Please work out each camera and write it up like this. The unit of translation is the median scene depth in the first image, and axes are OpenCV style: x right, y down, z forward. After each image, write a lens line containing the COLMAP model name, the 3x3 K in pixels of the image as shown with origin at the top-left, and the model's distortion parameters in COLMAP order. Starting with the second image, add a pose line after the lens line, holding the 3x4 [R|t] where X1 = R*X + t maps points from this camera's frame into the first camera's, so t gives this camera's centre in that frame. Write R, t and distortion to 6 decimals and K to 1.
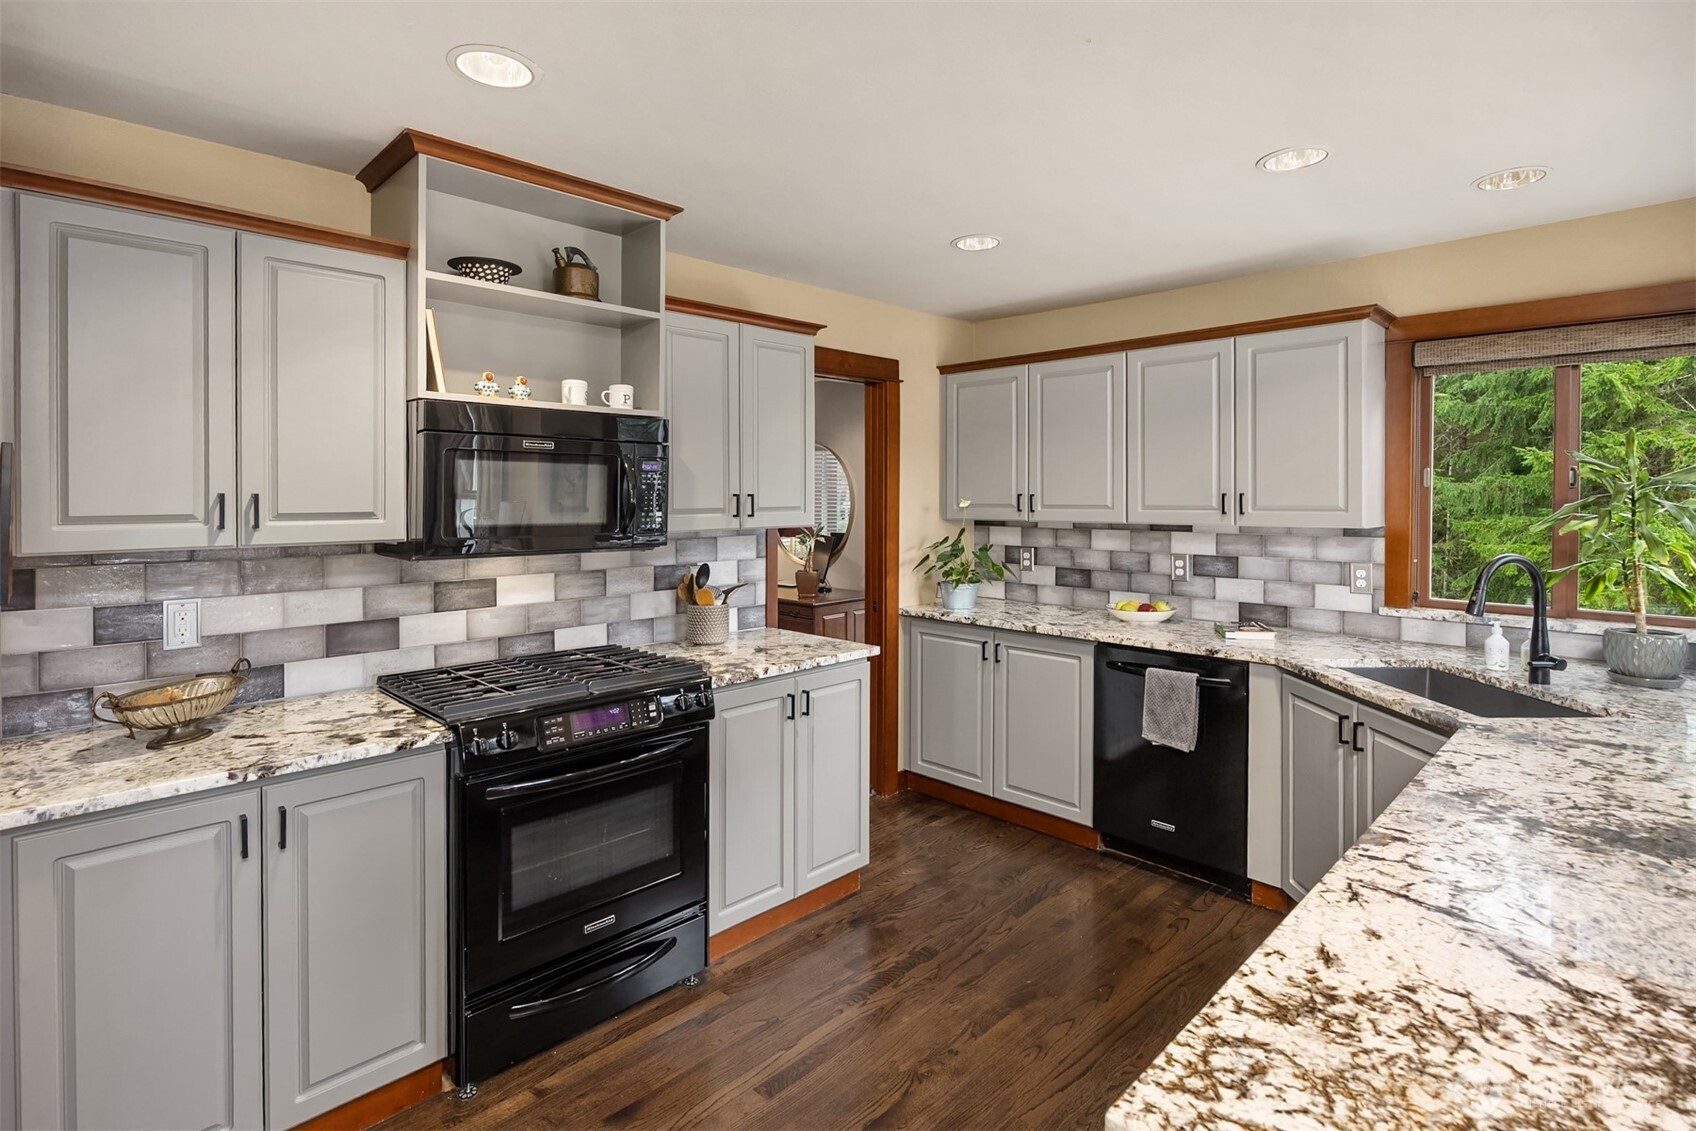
lens RADIAL K [[826.4, 0, 844.8], [0, 826.4, 492.1], [0, 0, 1]] dist [-0.000135, 0.000033]
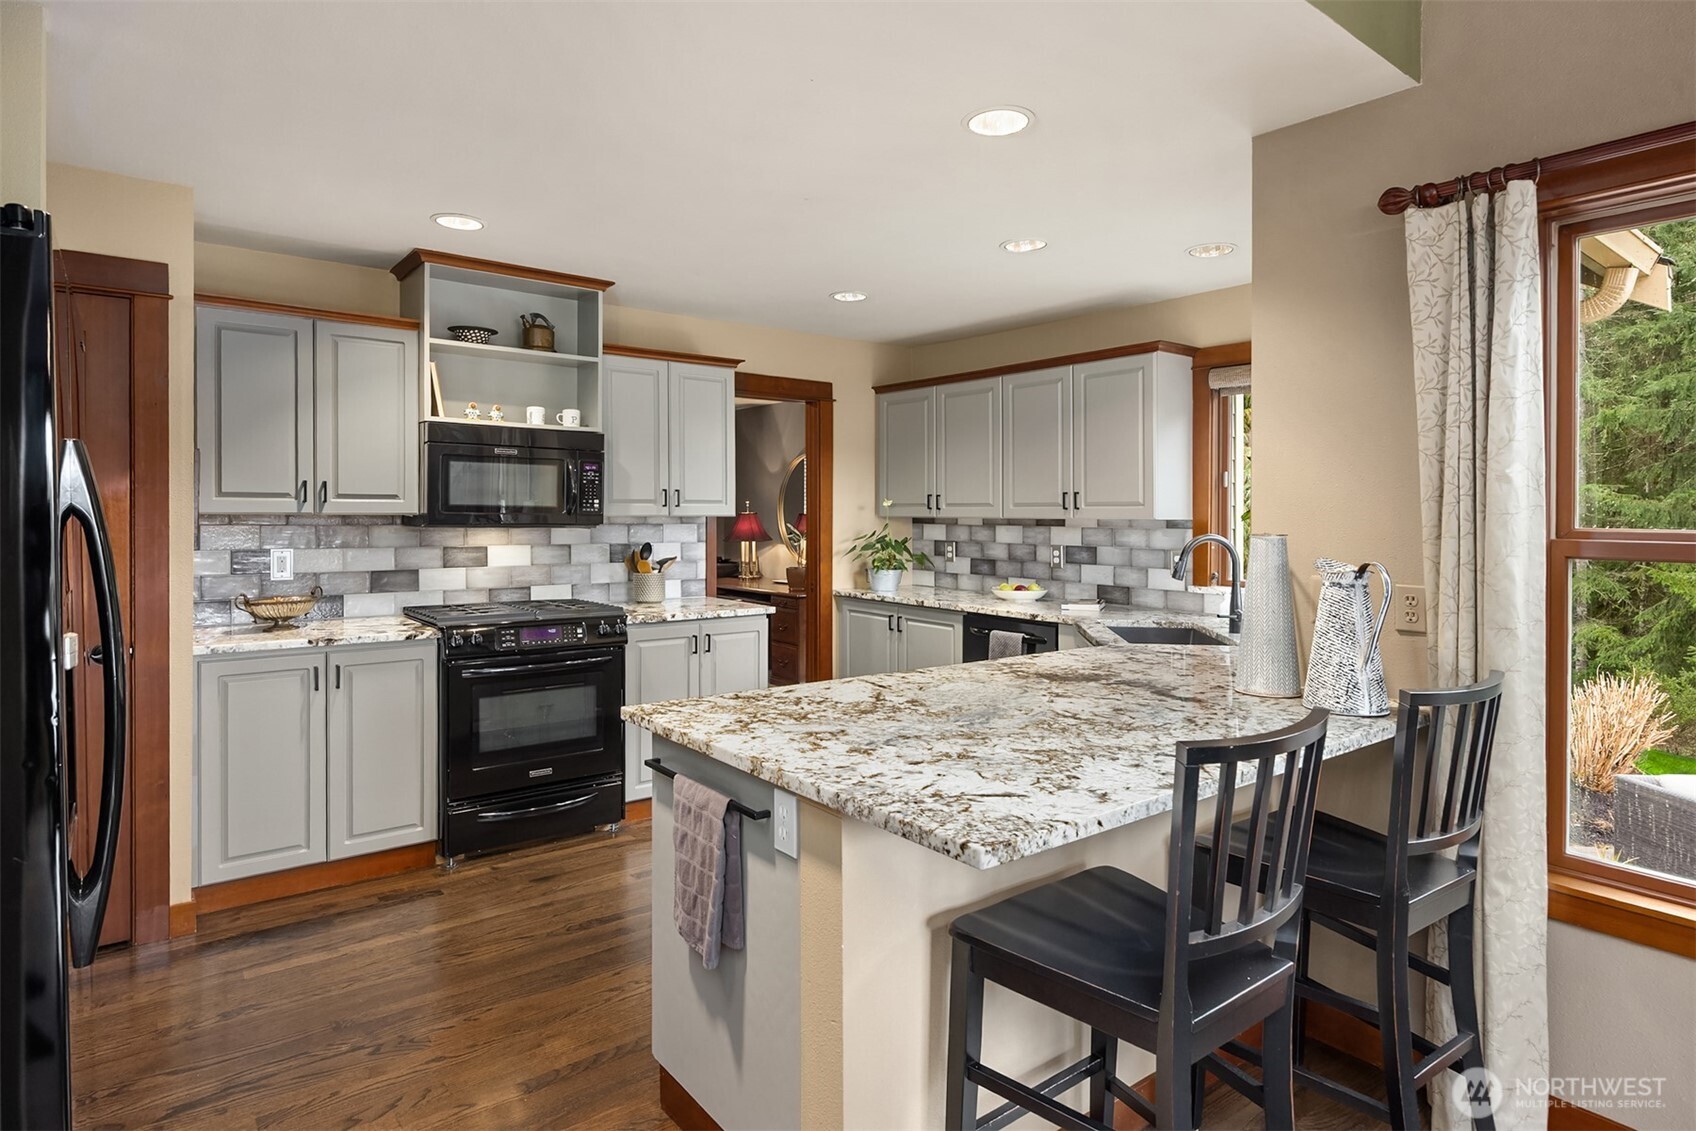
lens RADIAL K [[914.4, 0, 850.8], [0, 914.4, 515.9], [0, 0, 1]] dist [0.018202, 0.000212]
pose [[0.993427, 0.007995, -0.114184, 0.372947], [-0.007098, 0.999941, 0.008265, 0.034397], [0.114243, -0.007400, 0.993425, -0.485765]]
